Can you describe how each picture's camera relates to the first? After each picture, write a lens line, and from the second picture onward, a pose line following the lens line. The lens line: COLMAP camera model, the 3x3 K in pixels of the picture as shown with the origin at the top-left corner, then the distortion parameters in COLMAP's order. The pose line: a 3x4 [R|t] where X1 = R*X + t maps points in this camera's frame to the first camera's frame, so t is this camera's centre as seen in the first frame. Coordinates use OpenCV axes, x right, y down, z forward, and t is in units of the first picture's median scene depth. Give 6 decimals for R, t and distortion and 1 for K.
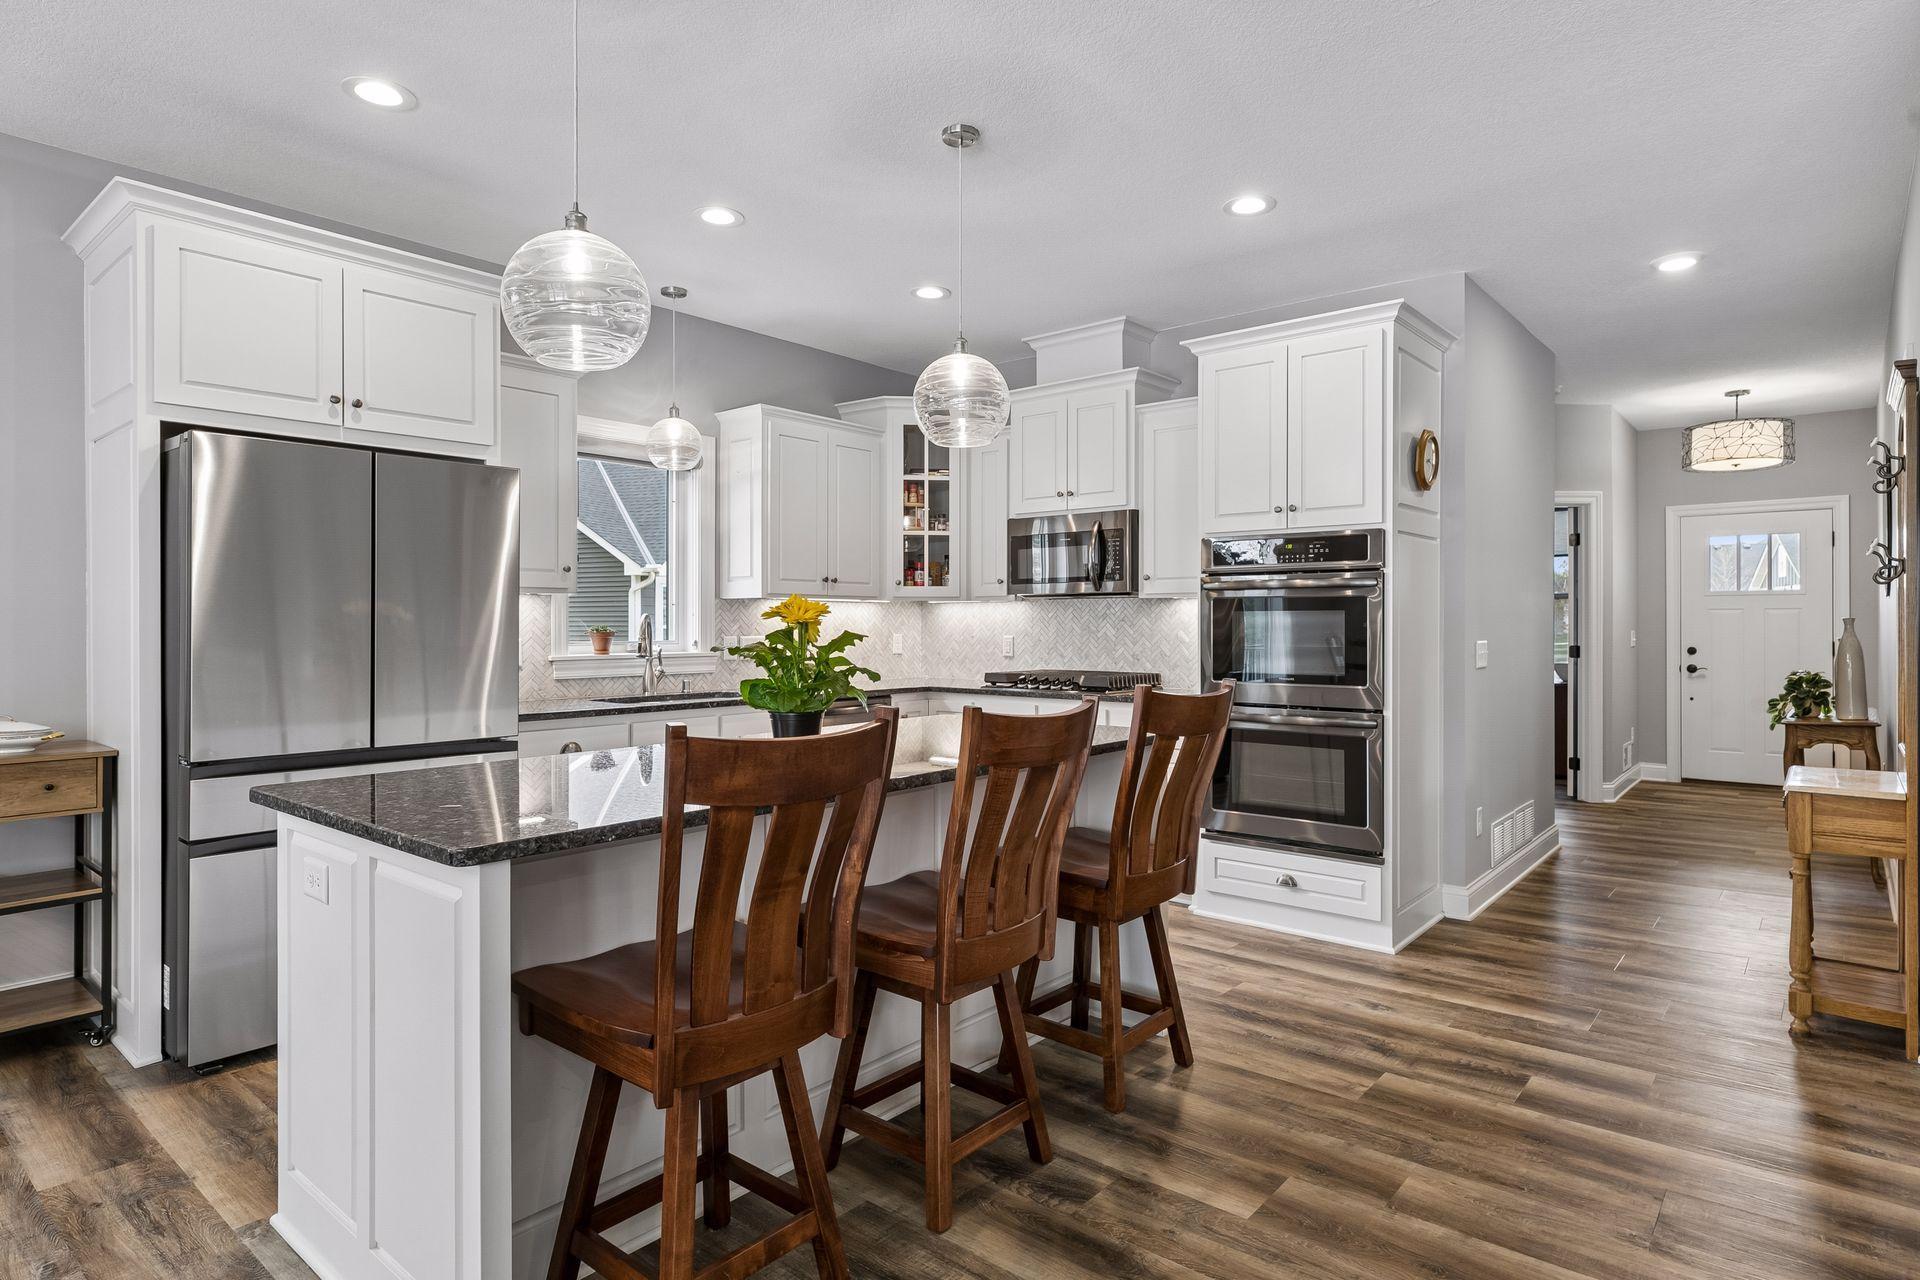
lens RADIAL K [[1035.5, 0, 977.9], [0, 1035.5, 633.3], [0, 0, 1]] dist [-0.002775, 0.001418]
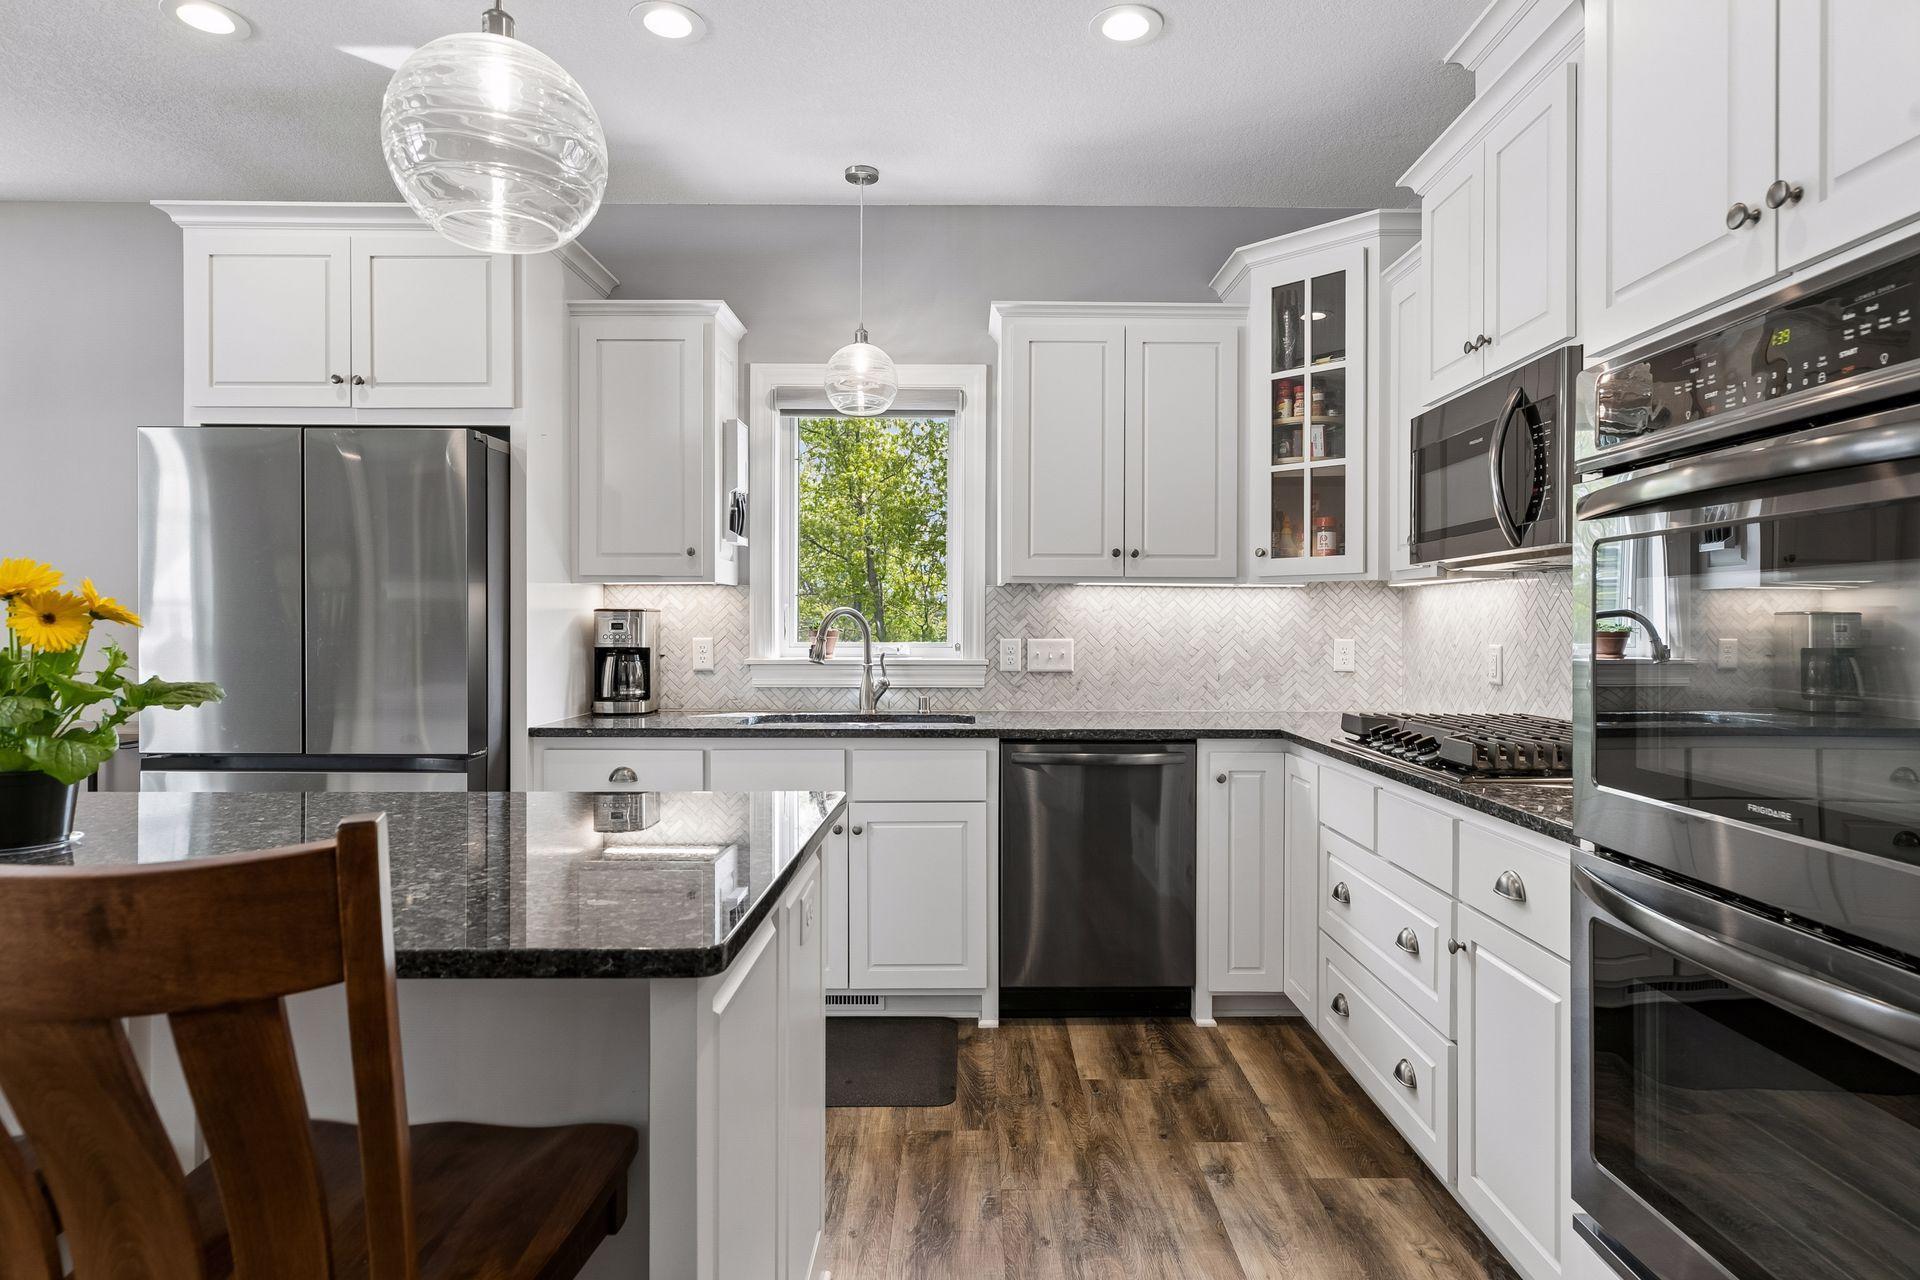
lens RADIAL K [[1035.5, 0, 961.2], [0, 1035.5, 638.5], [0, 0, 1]] dist [-0.002775, 0.001418]
pose [[0.647522, 0.013306, -0.761931, 0.311670], [-0.011070, 0.999906, 0.008055, -0.002771], [0.761966, 0.003219, 0.647608, 0.550664]]
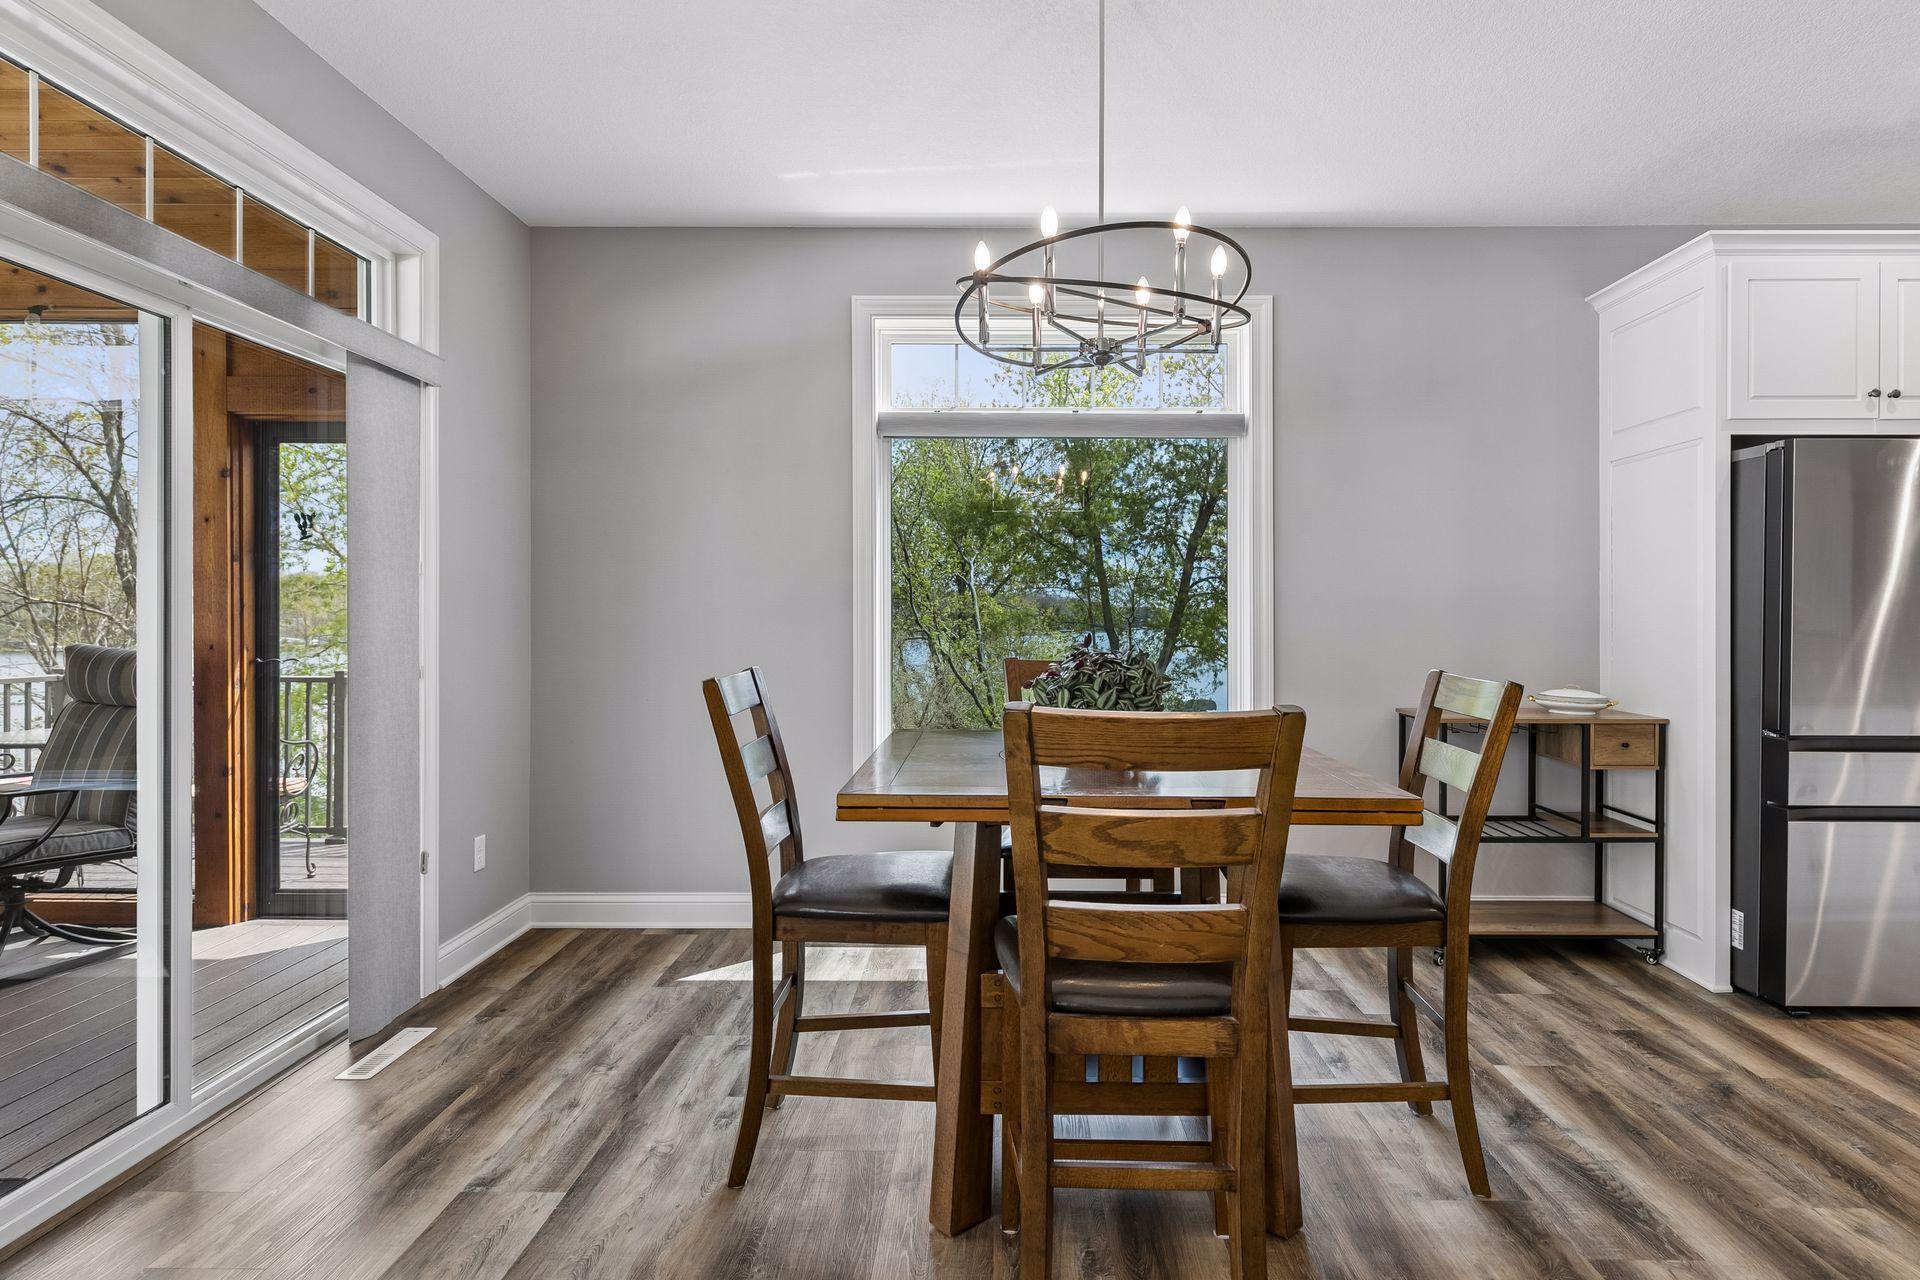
lens RADIAL K [[1035.5, 0, 966.4], [0, 1035.5, 629.8], [0, 0, 1]] dist [-0.002775, 0.001418]
pose [[0.622095, 0.008436, -0.782896, -0.252282], [-0.007436, 0.999961, 0.004866, 0.006697], [0.782907, 0.002794, 0.622133, -0.228436]]
